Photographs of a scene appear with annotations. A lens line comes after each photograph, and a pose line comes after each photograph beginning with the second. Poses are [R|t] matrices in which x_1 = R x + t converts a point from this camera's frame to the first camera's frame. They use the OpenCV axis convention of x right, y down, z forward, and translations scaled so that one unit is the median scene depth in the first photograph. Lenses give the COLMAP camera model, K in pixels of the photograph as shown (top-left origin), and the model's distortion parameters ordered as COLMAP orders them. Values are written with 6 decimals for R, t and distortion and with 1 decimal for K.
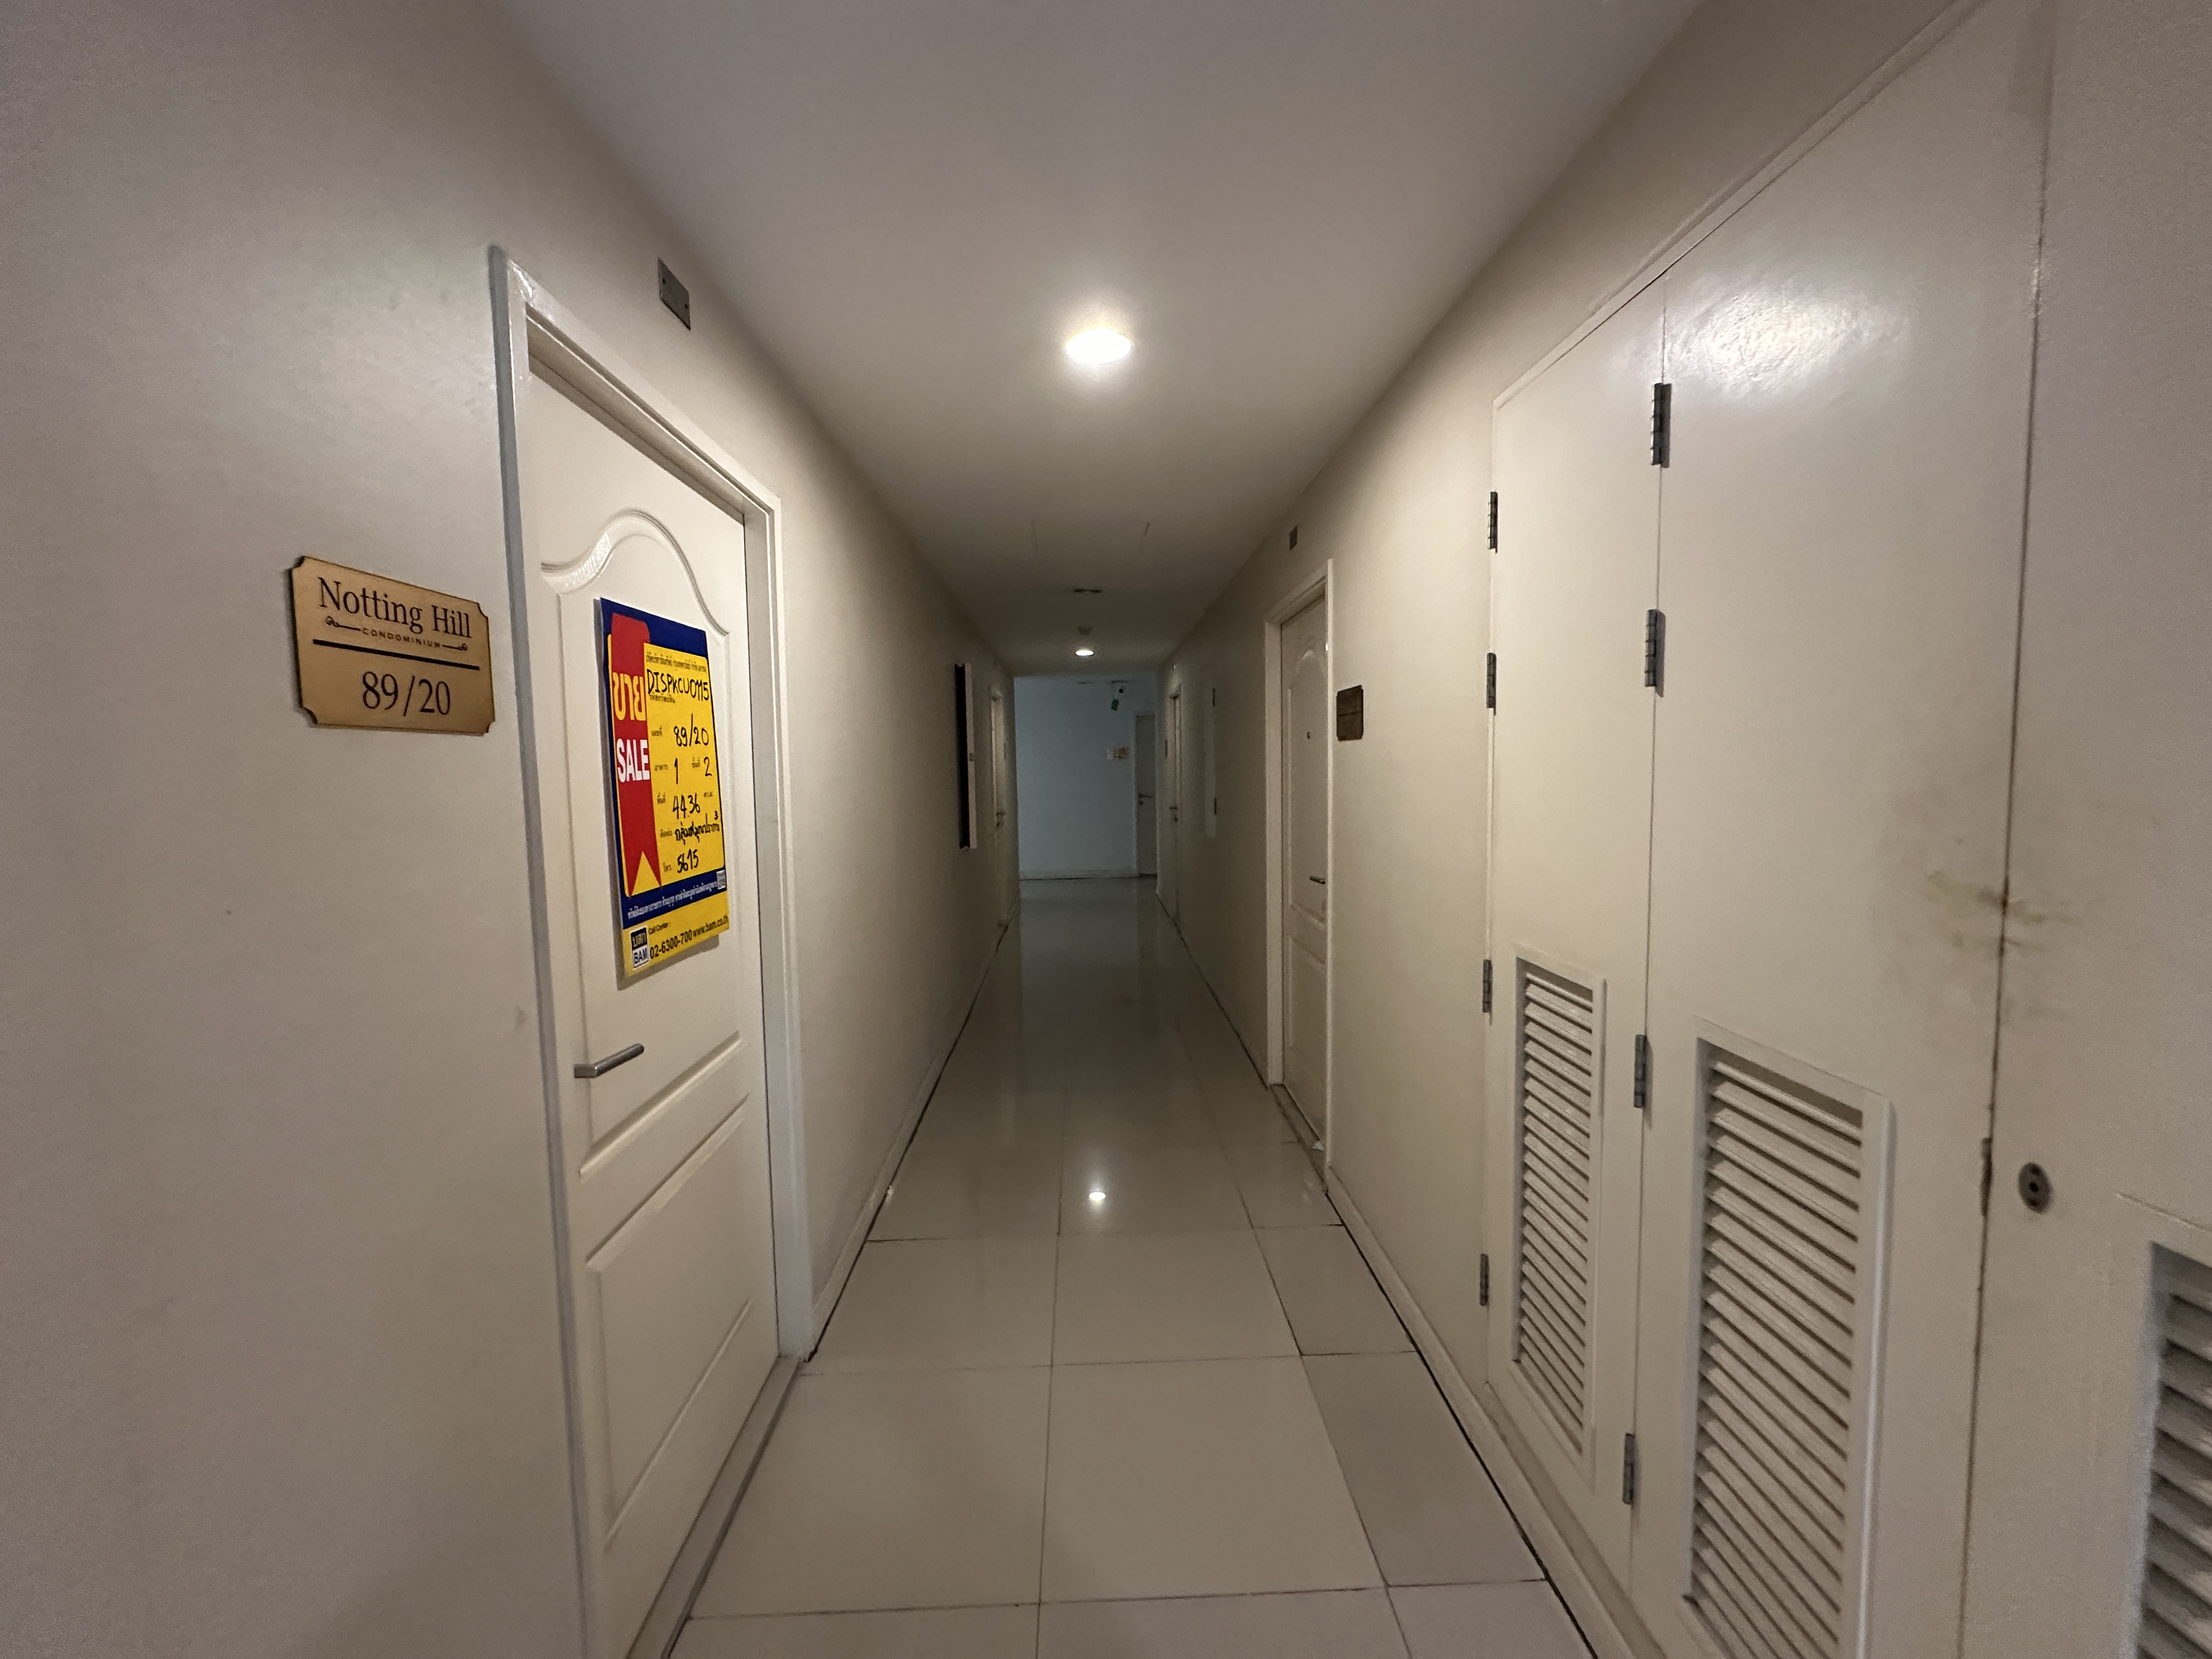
lens RADIAL K [[876.2, 0, 1103.6], [0, 876.2, 822.9], [0, 0, 1]] dist [0.001008, 0.000053]
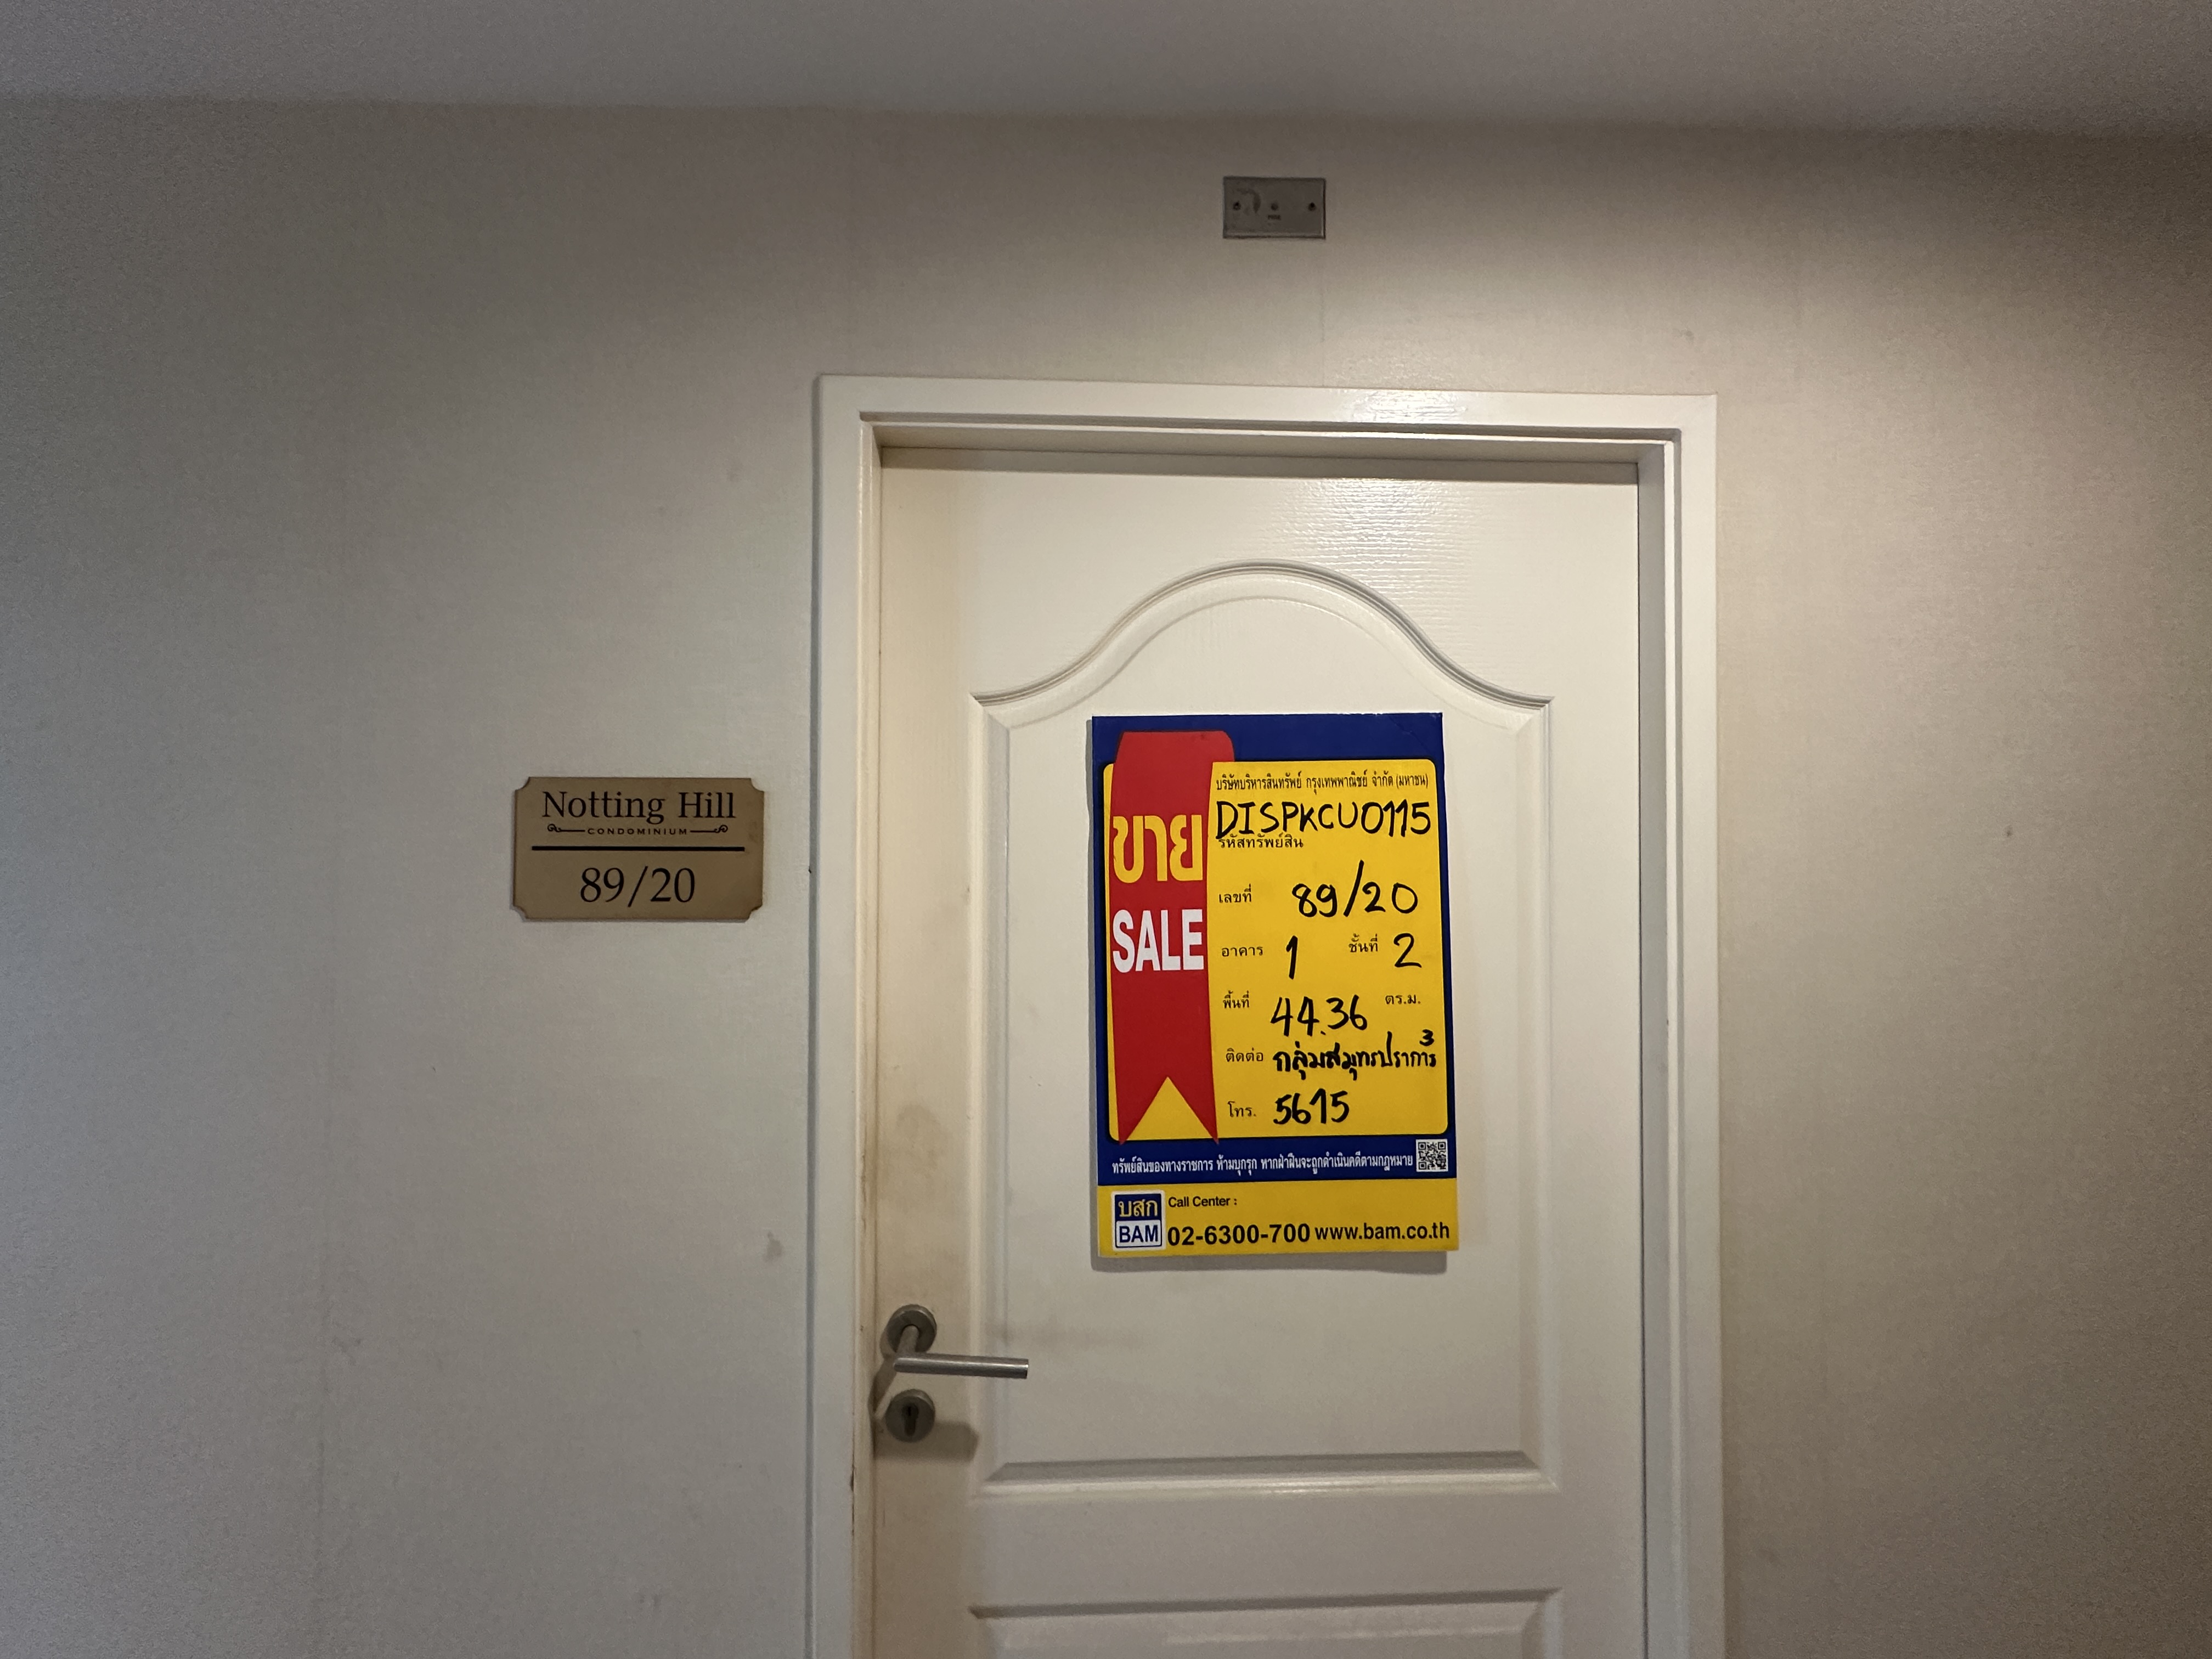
lens RADIAL K [[959.0, 0, 1097.4], [0, 959.0, 826.2], [0, 0, 1]] dist [-0.001822, -0.000451]
pose [[0.007819, -0.005312, -0.999955, 0.257713], [-0.069359, 0.997575, -0.005842, -0.191432], [0.997561, 0.069402, 0.007431, 1.185776]]
